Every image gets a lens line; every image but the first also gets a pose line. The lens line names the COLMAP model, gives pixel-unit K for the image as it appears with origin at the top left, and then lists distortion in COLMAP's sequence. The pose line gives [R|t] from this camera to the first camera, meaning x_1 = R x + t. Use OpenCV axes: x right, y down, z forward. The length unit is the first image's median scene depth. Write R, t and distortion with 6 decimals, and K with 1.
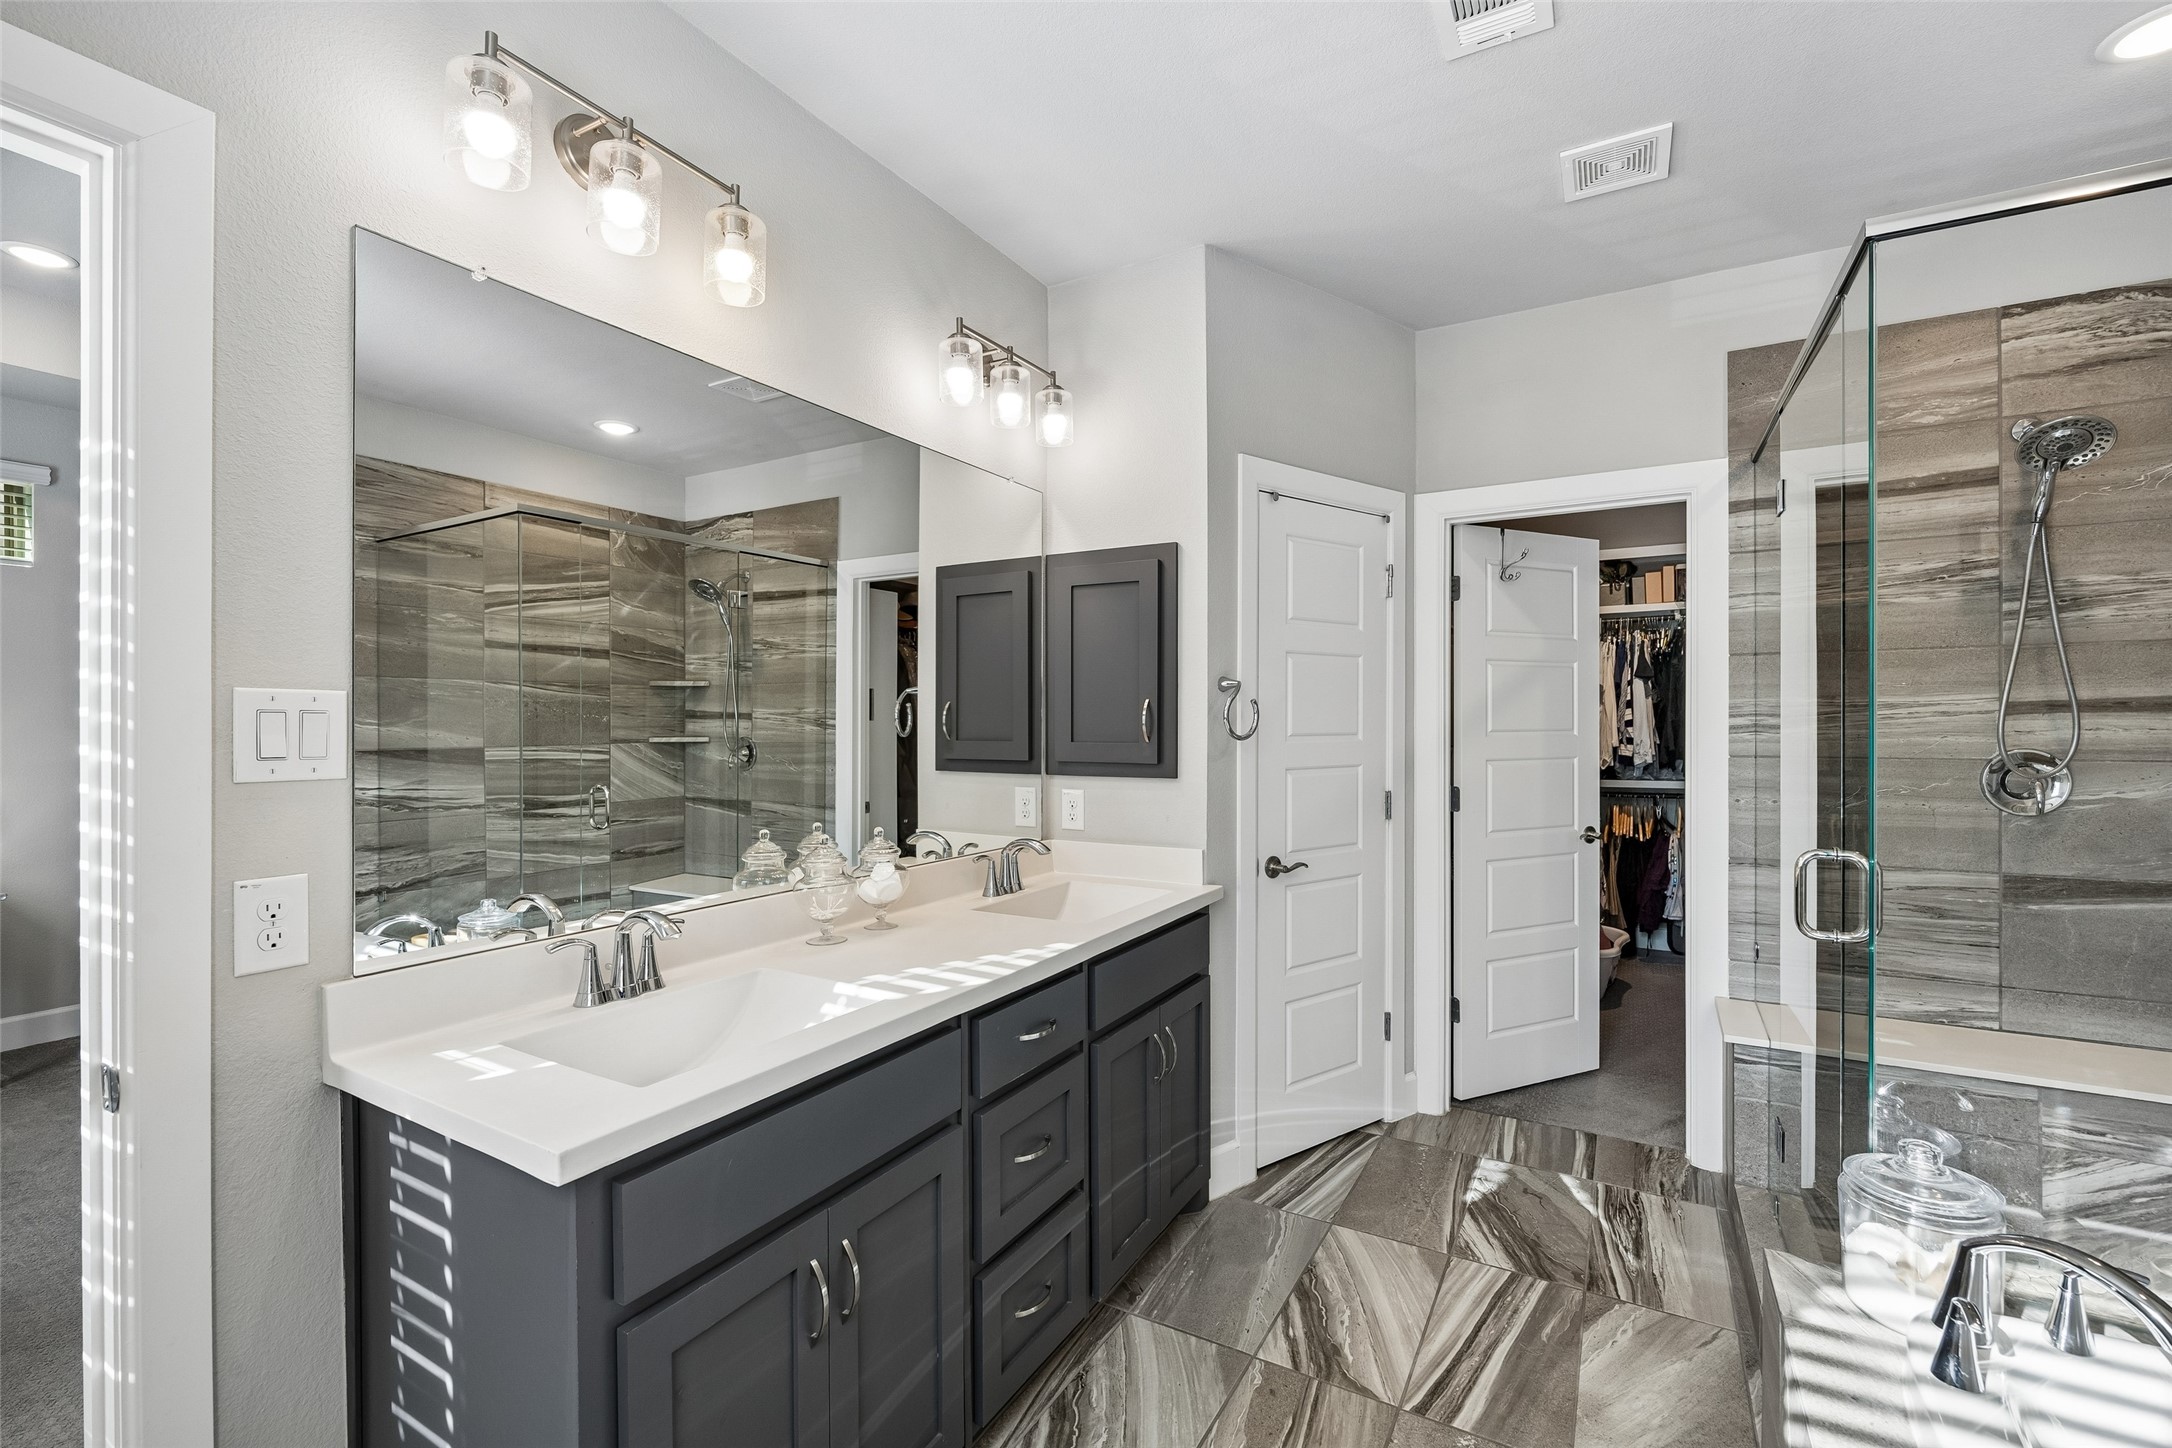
lens RADIAL K [[936.8, 0, 1089.3], [0, 936.8, 727.4], [0, 0, 1]] dist [0.007197, 0.000050]
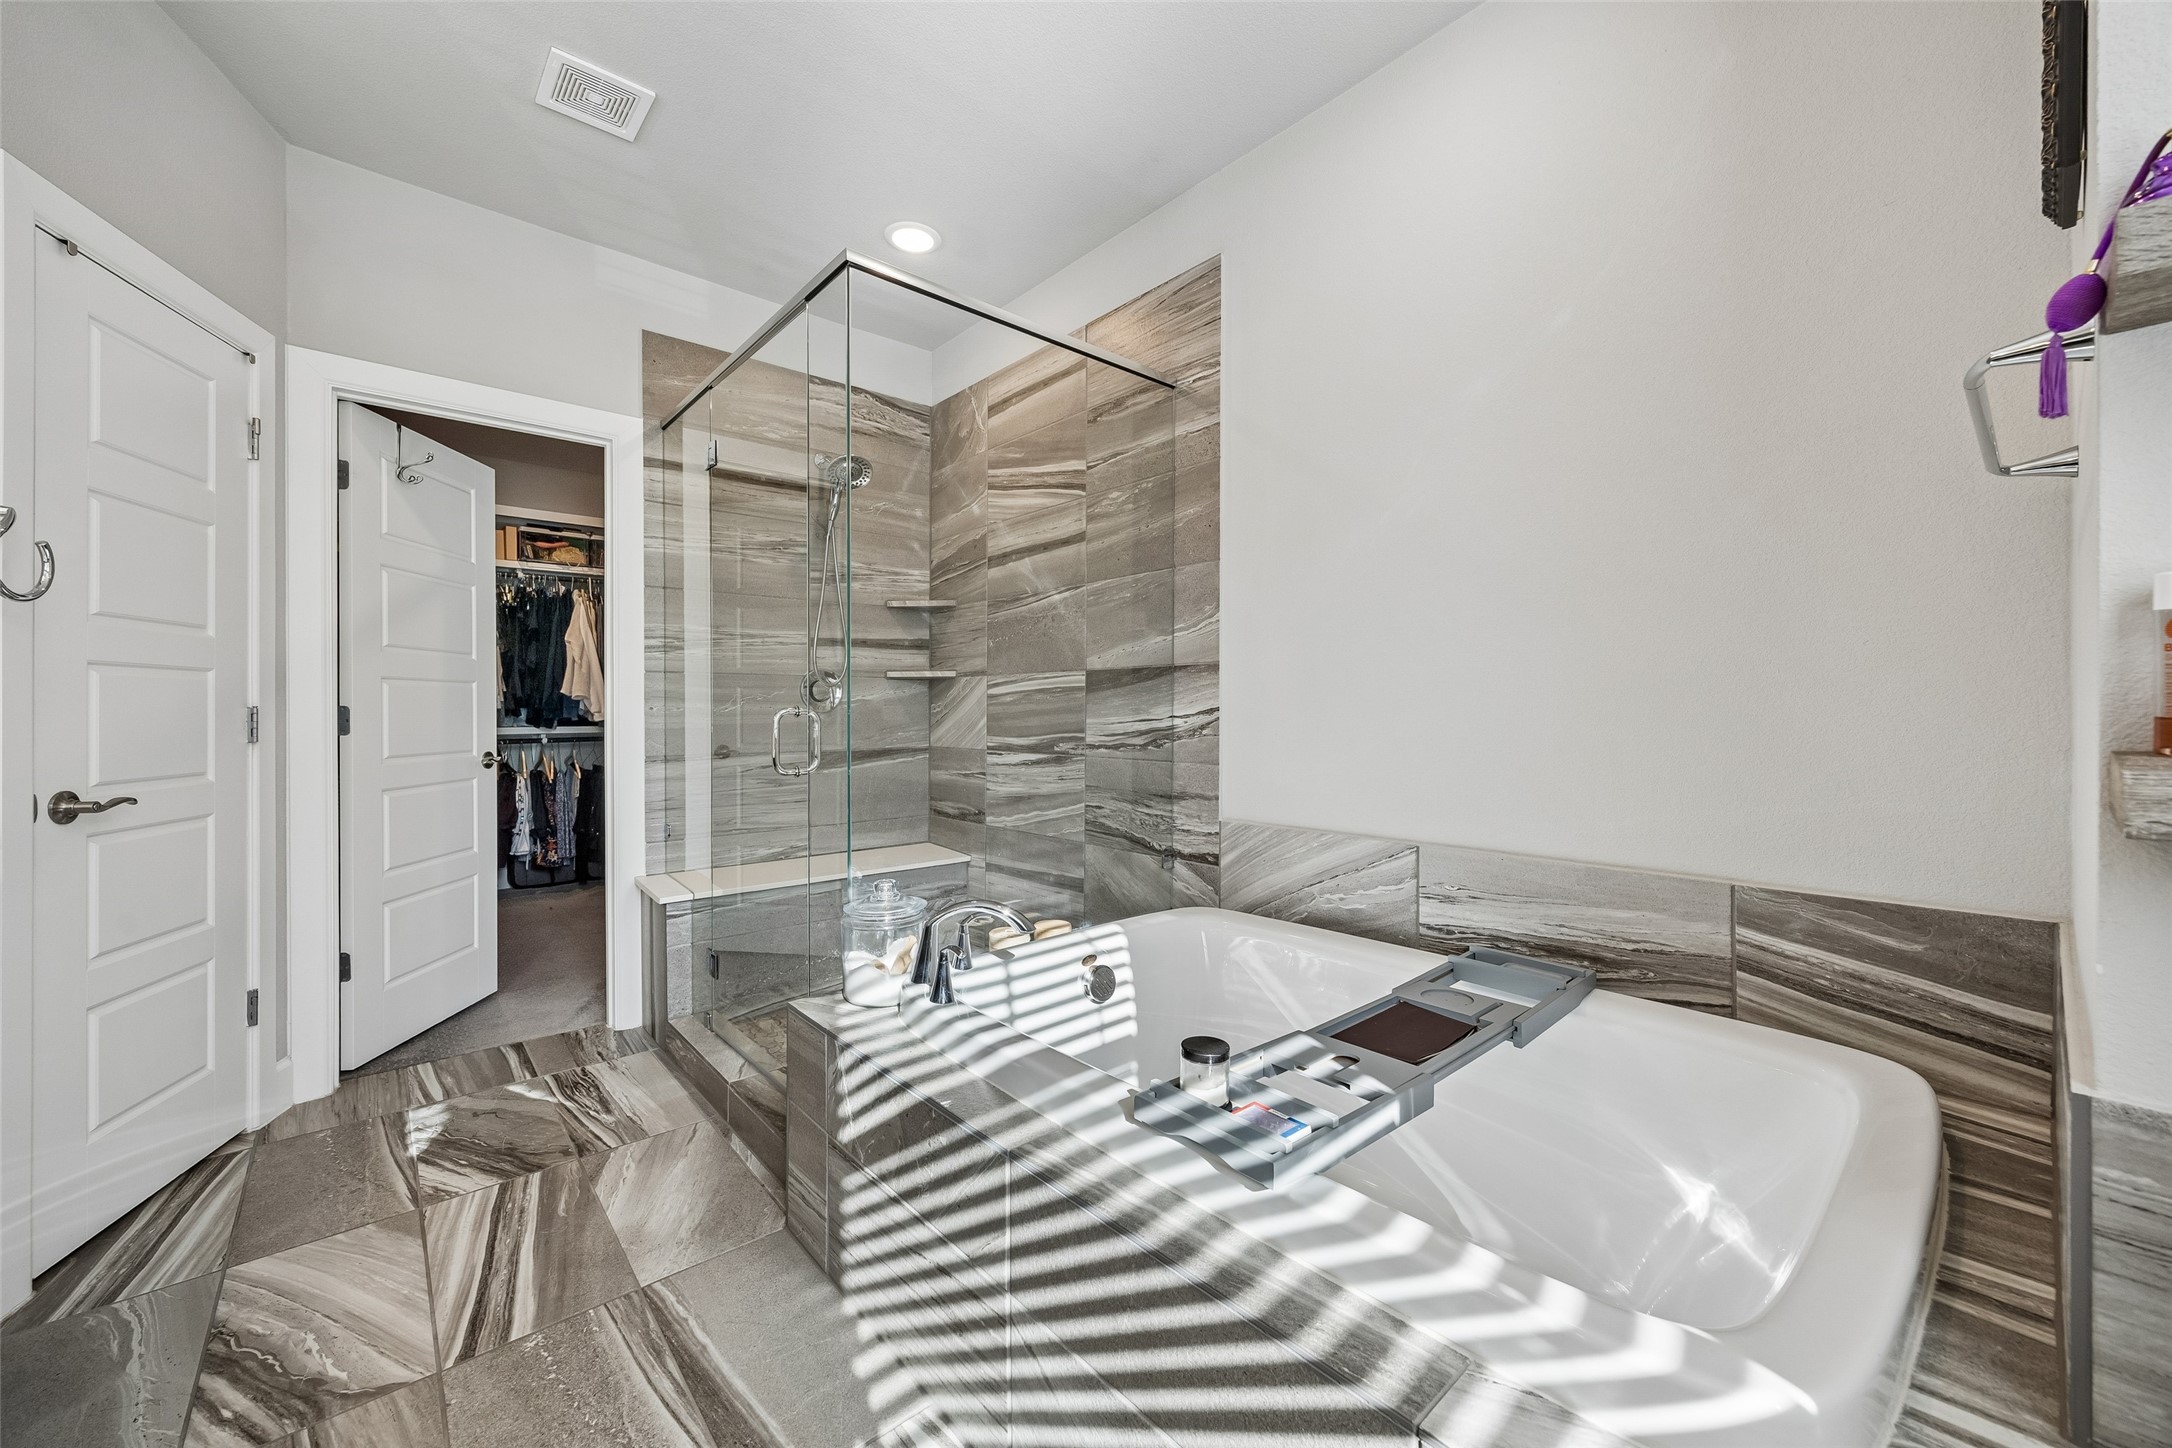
lens RADIAL K [[829.1, 0, 1094.9], [0, 829.1, 716.4], [0, 0, 1]] dist [-0.001385, -0.000780]
pose [[0.317003, 0.000413, 0.948425, -0.130644], [0.004251, 0.999989, -0.001857, 0.094115], [-0.948415, 0.004621, 0.316997, 0.138383]]
